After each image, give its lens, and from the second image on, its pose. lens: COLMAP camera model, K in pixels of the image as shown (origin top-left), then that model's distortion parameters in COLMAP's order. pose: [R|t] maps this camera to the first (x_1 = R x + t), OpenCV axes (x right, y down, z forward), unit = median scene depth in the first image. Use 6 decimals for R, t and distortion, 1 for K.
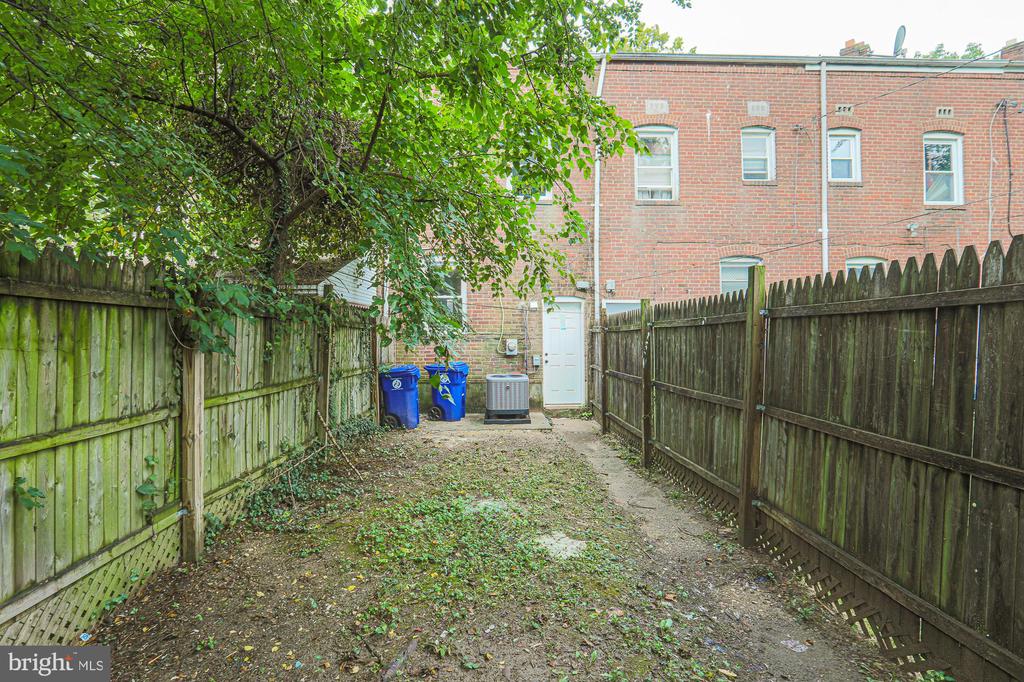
lens RADIAL K [[495.3, 0, 513.6], [0, 495.3, 343.0], [0, 0, 1]] dist [-0.055556, 0.018745]
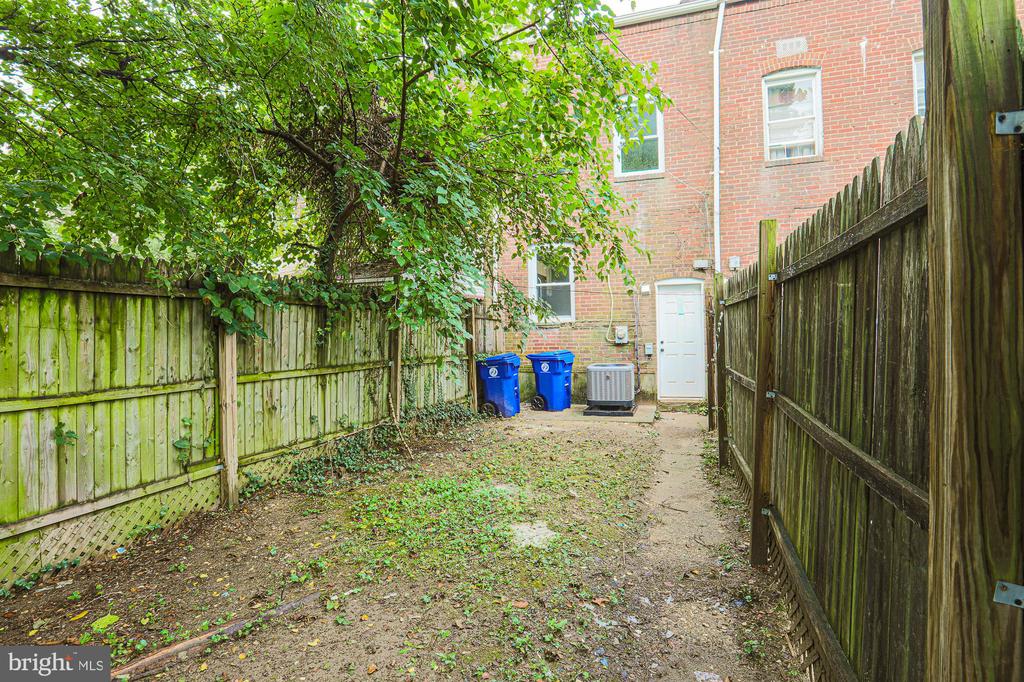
lens RADIAL K [[512.8, 0, 510.3], [0, 512.8, 340.3], [0, 0, 1]] dist [-0.060209, 0.025786]
pose [[0.937653, -0.009583, -0.347441, 0.436480], [0.012061, 0.999915, 0.004970, 0.036237], [0.347364, -0.008851, 0.937689, 0.074569]]
